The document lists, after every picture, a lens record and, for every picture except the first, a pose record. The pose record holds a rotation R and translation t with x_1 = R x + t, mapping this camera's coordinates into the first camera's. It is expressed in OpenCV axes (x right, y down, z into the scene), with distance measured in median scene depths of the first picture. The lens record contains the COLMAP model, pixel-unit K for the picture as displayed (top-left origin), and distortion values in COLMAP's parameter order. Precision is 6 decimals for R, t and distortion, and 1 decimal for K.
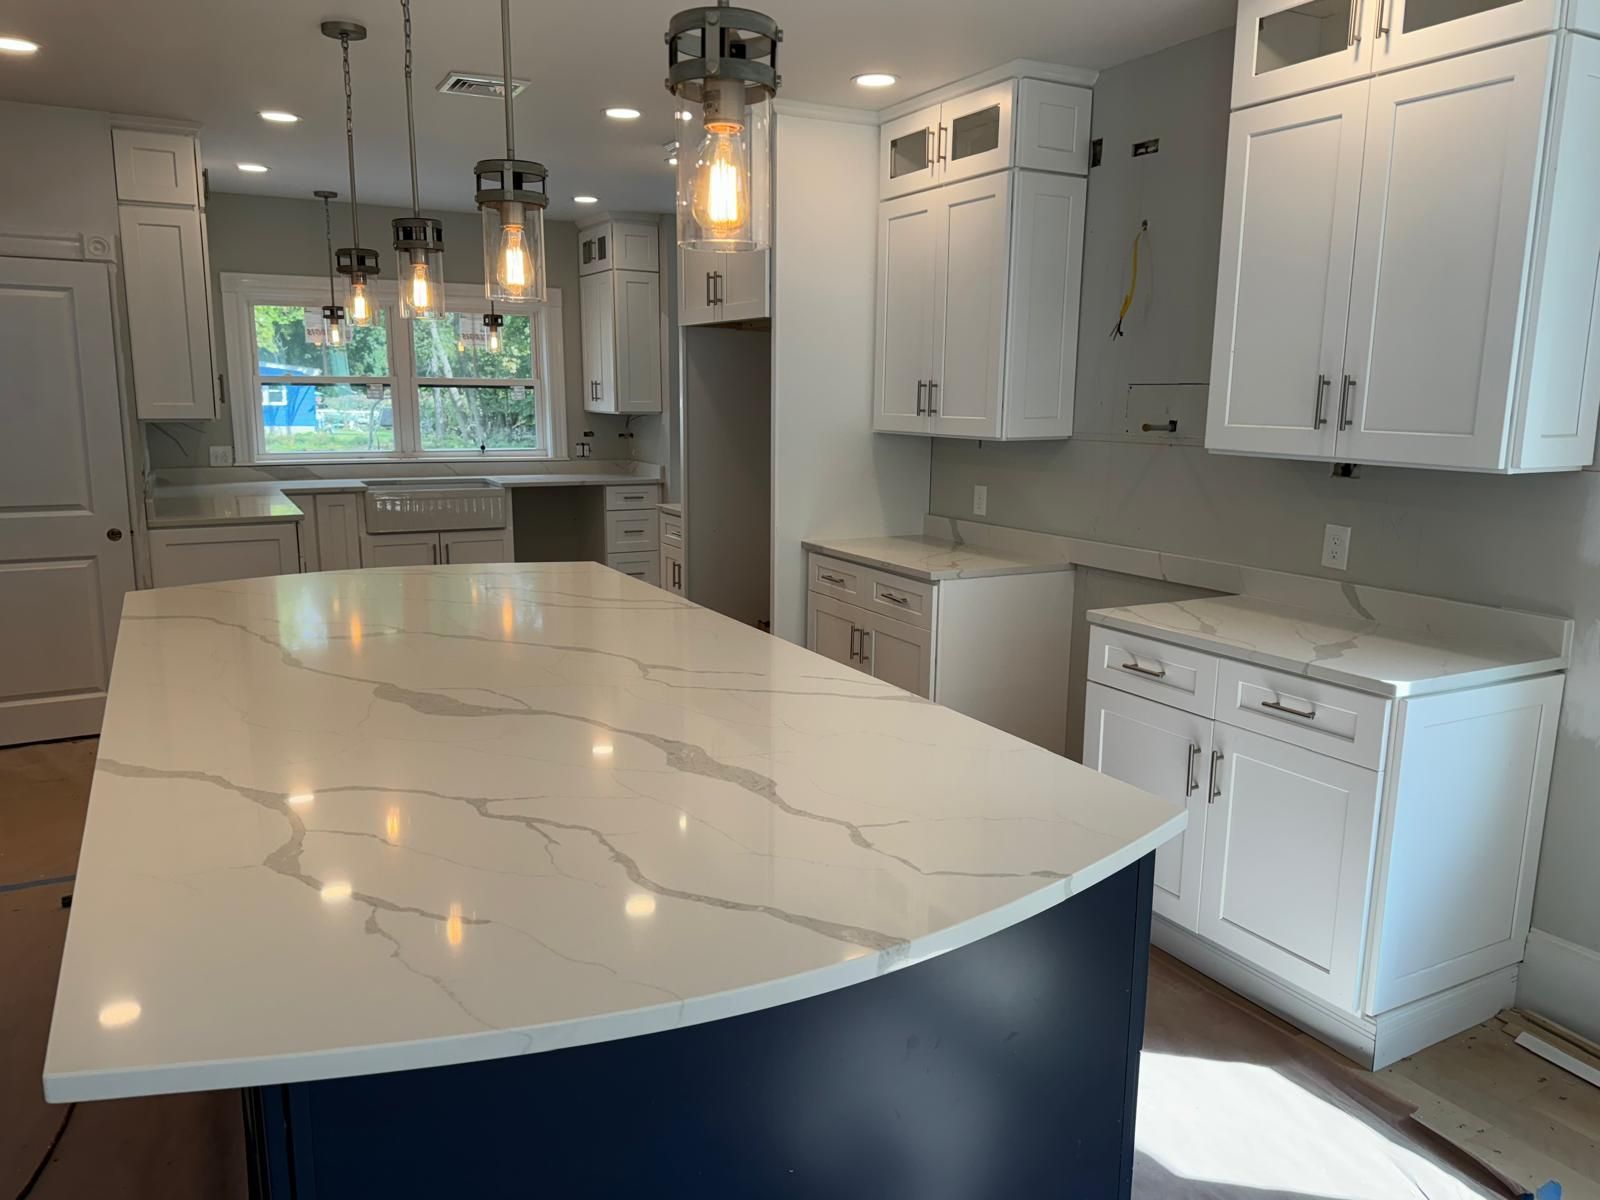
lens RADIAL K [[1160.8, 0, 799.2], [0, 1160.8, 605.0], [0, 0, 1]] dist [-0.007387, -0.001212]
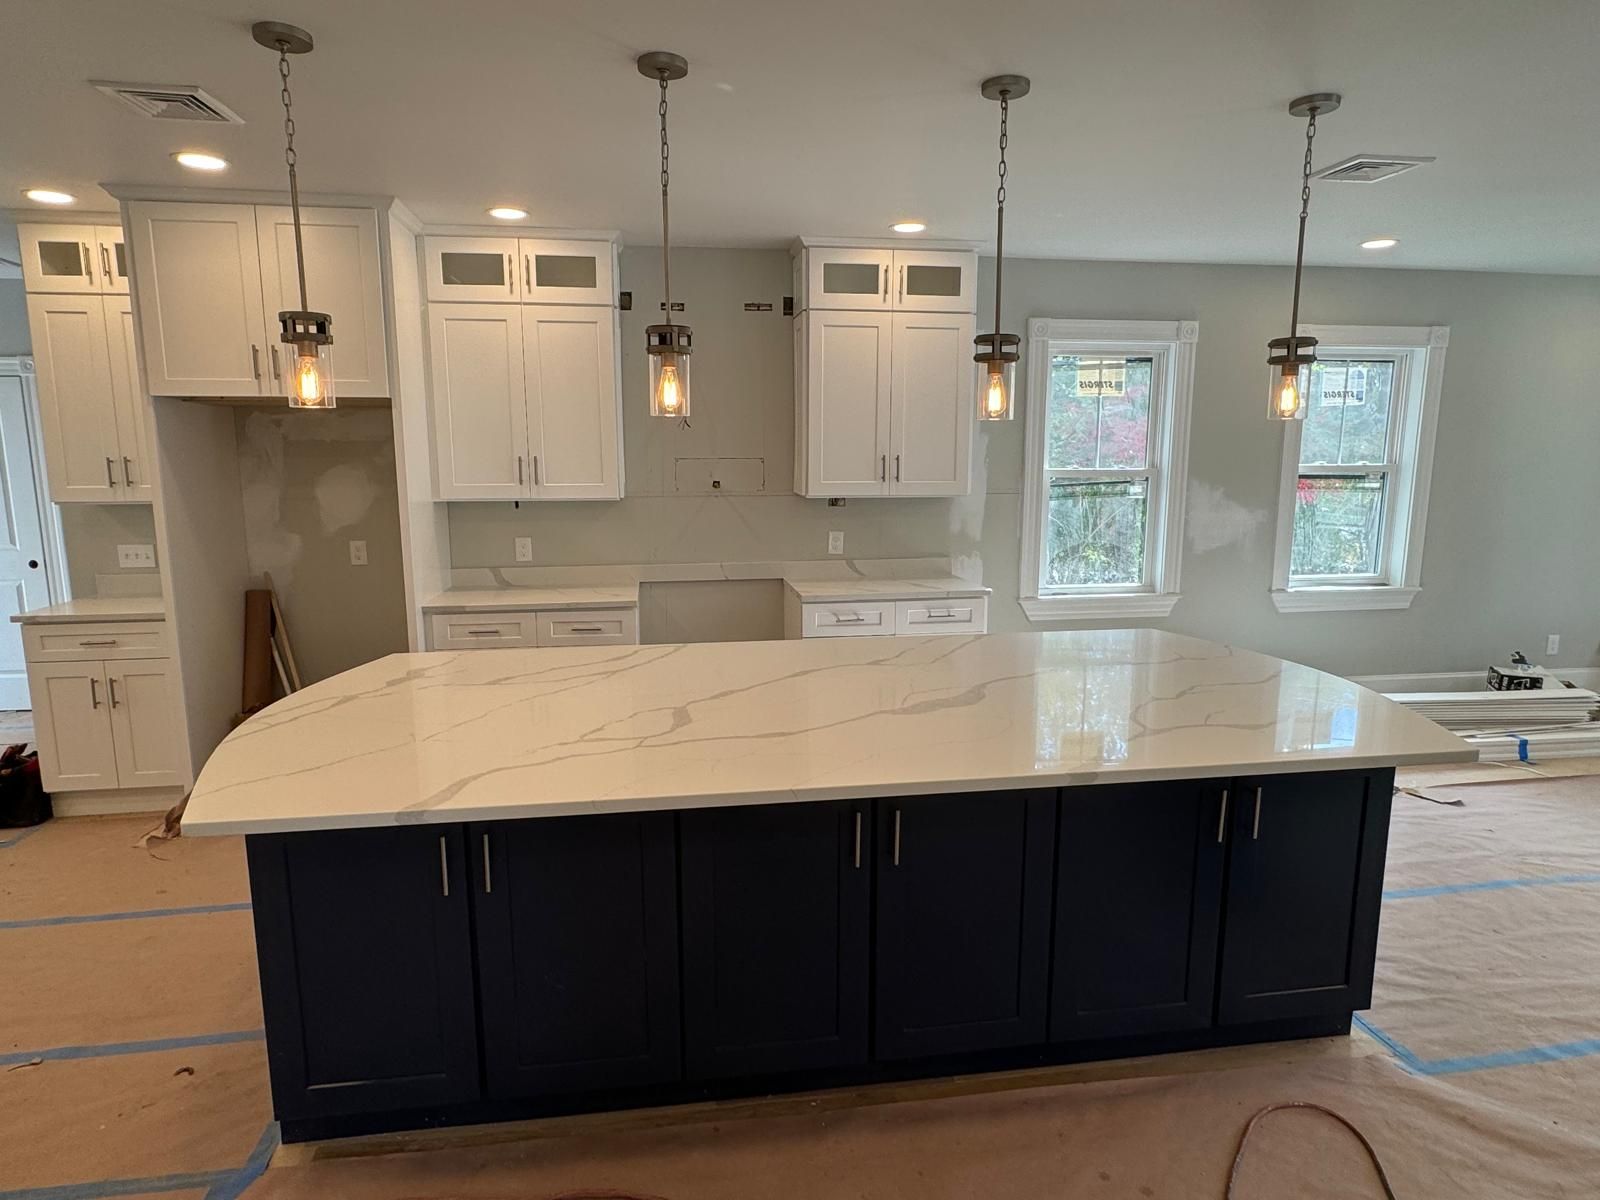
lens RADIAL K [[911.6, 0, 799.0], [0, 911.6, 596.5], [0, 0, 1]] dist [-0.002439, -0.003008]
pose [[0.342829, -0.160002, 0.925671, -0.795354], [0.173659, 0.979199, 0.104939, -0.108711], [-0.923207, 0.124775, 0.363484, 0.429822]]
